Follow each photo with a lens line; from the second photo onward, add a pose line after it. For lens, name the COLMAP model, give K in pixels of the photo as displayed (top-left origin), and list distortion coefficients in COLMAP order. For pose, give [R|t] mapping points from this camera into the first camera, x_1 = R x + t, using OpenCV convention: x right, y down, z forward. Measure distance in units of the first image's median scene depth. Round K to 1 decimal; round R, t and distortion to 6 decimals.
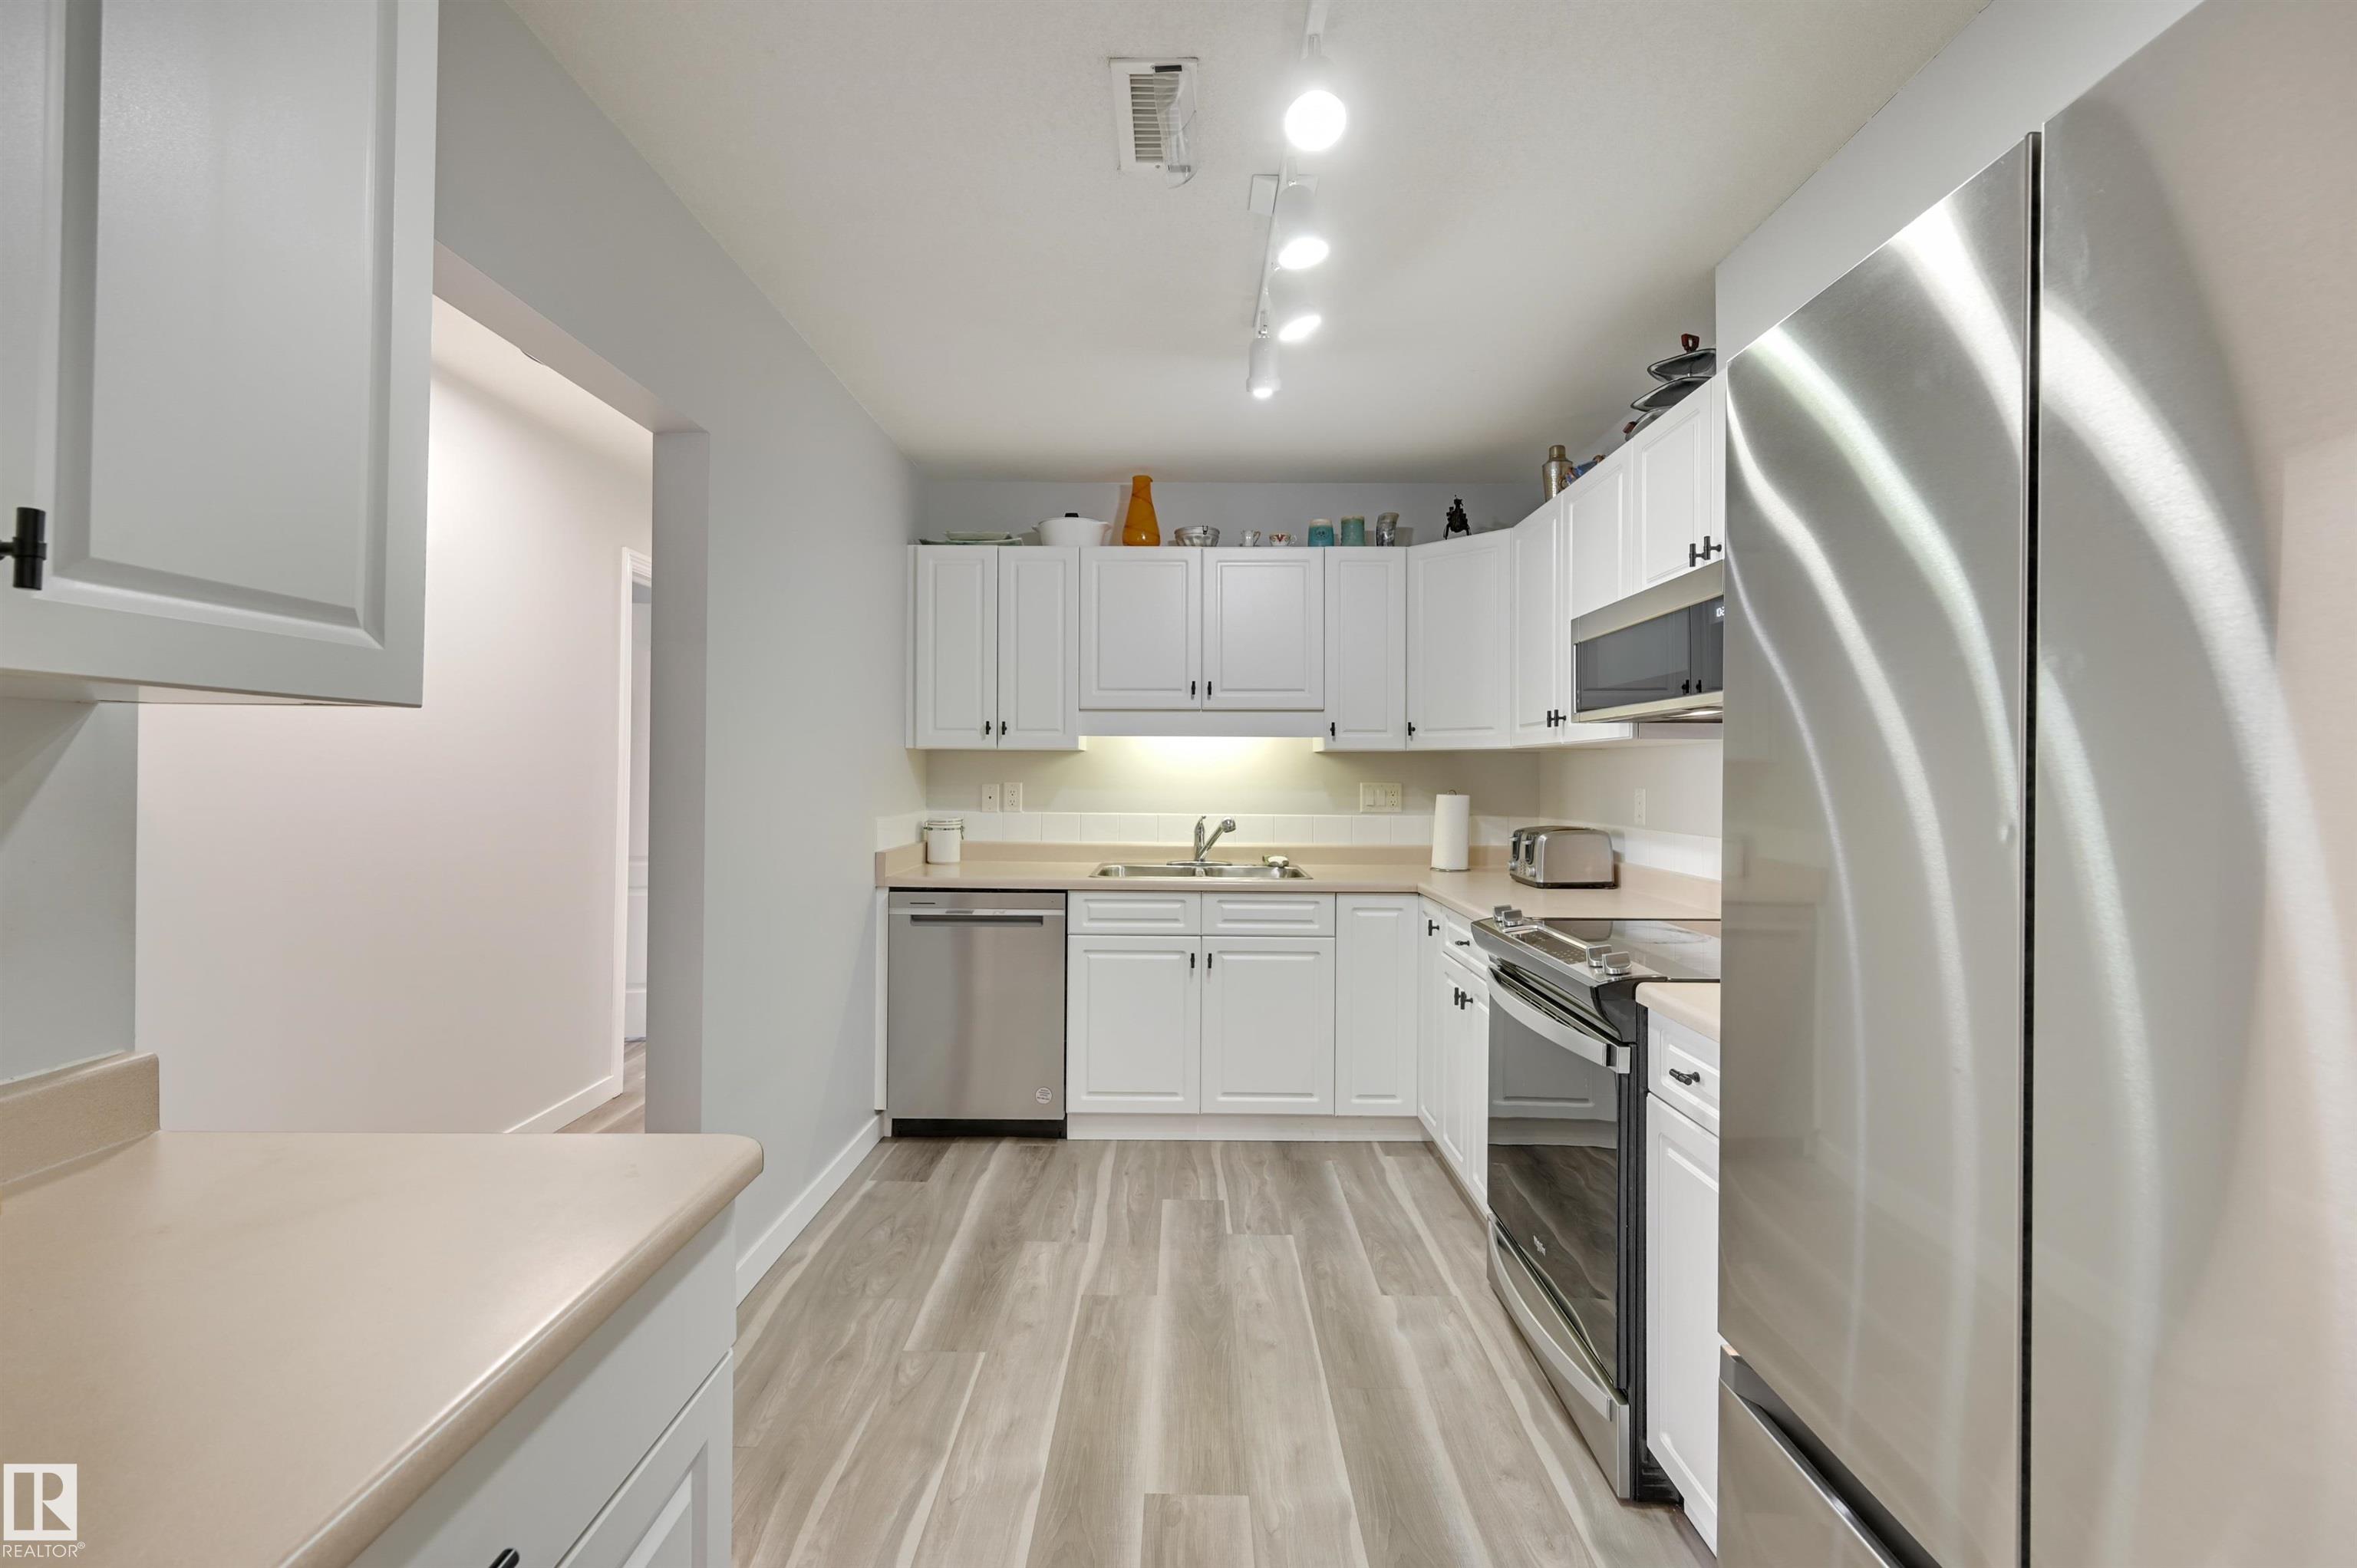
lens RADIAL K [[987.2, 0, 1119.9], [0, 987.2, 763.1], [0, 0, 1]] dist [0.000073, 0.000619]
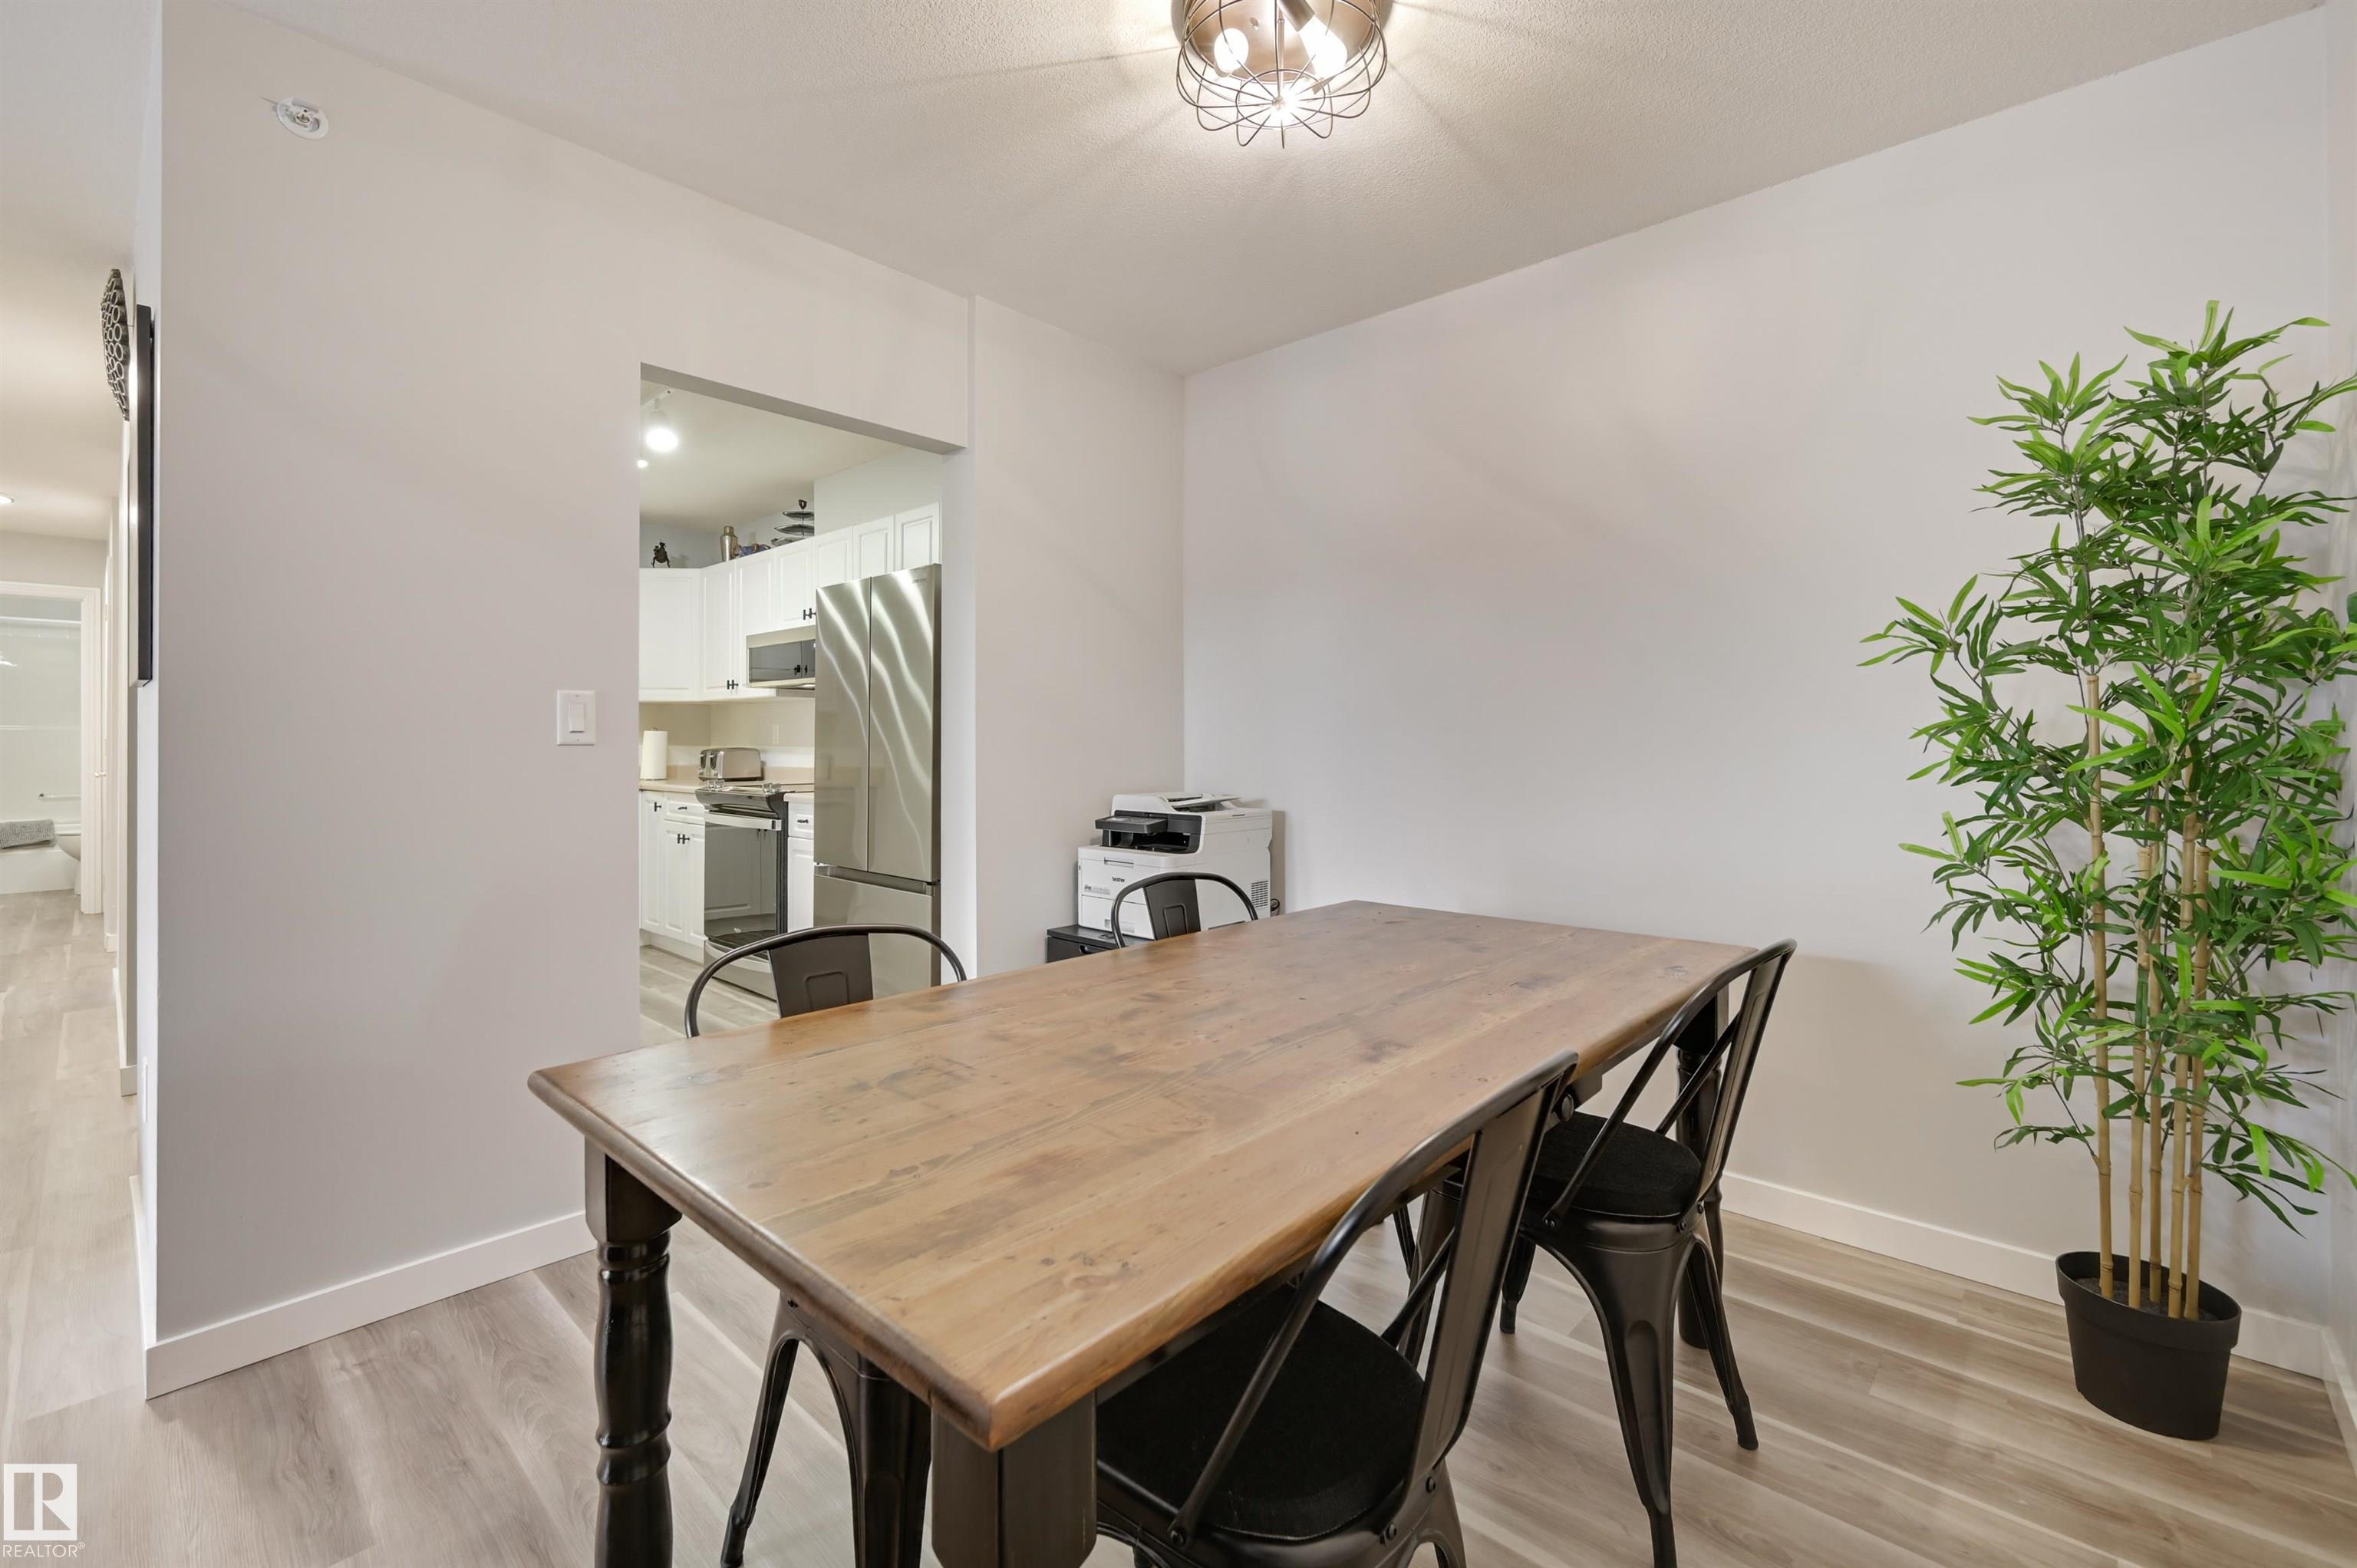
lens RADIAL K [[987.2, 0, 1193.4], [0, 987.2, 746.9], [0, 0, 1]] dist [0.000073, 0.000619]
pose [[0.612094, -0.004154, 0.790774, -0.504732], [-0.010759, 0.999850, 0.013580, 0.036491], [-0.790712, -0.016821, 0.611957, -0.831890]]
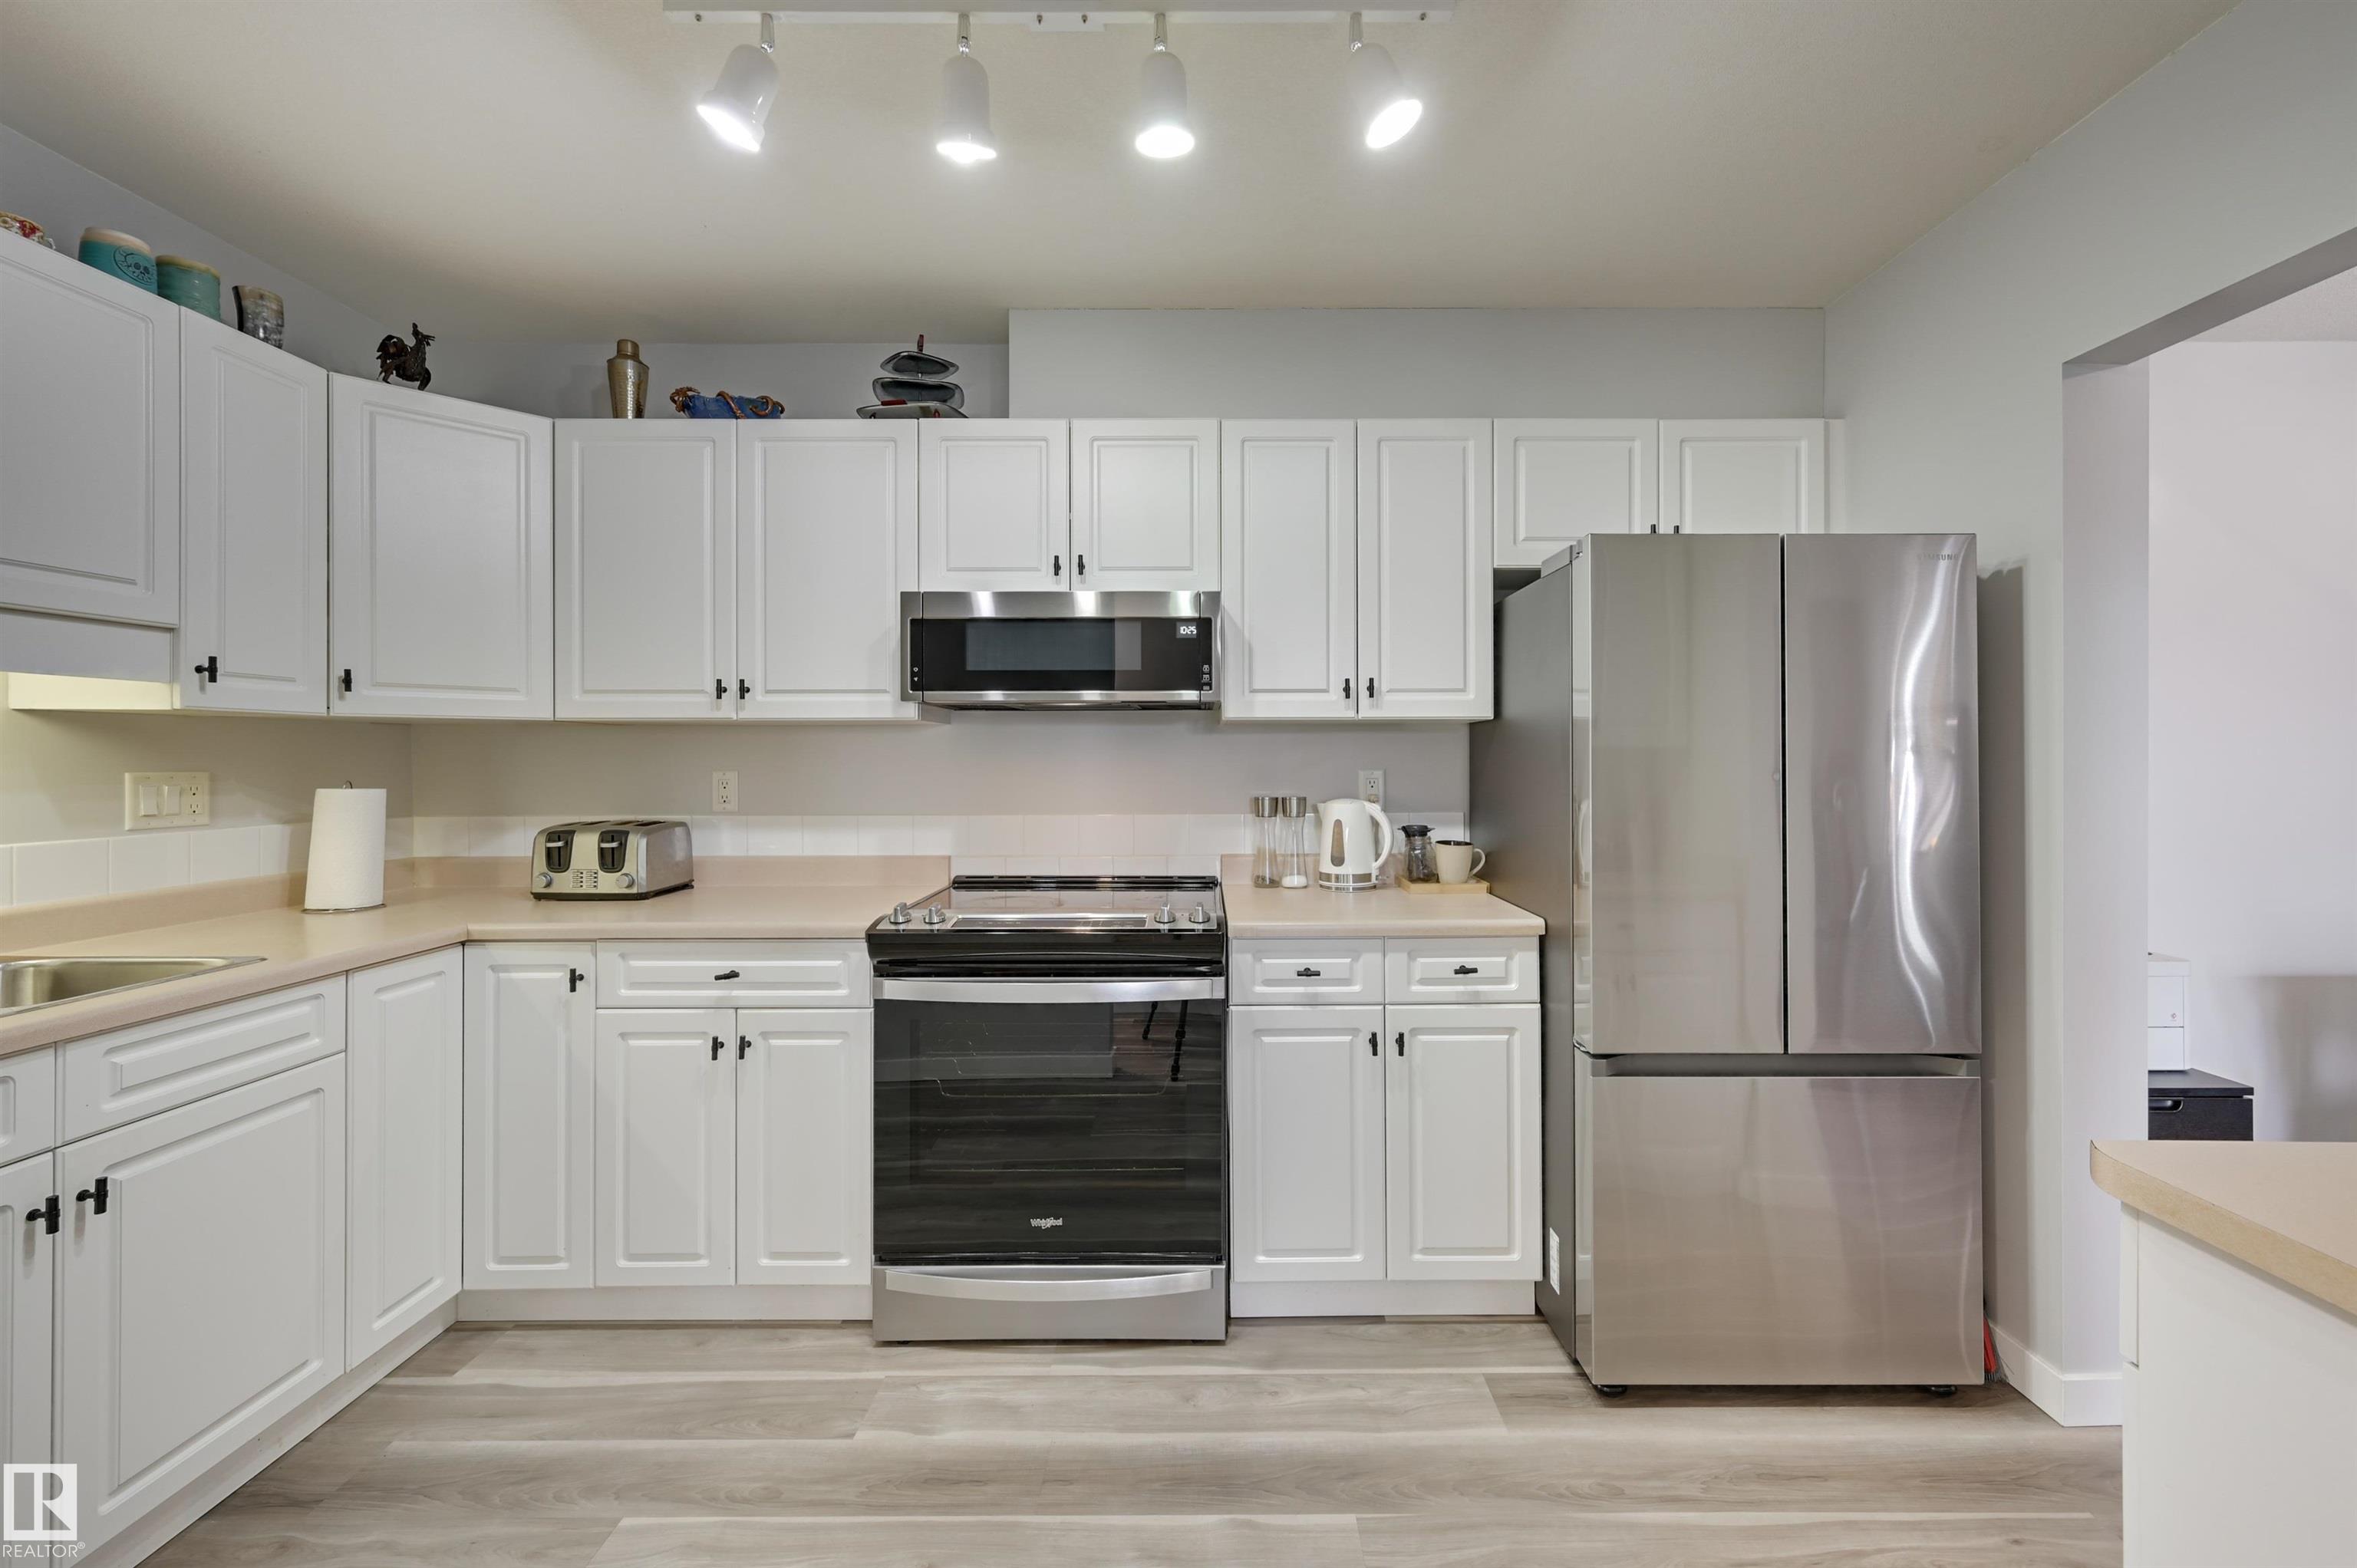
lens RADIAL K [[987.2, 0, 1213.0], [0, 987.2, 765.7], [0, 0, 1]] dist [0.000073, 0.000619]
pose [[-0.065212, -0.007979, 0.997840, -0.449473], [-0.010072, 0.999922, 0.007338, 0.009604], [-0.997821, -0.009572, -0.065287, 0.686327]]
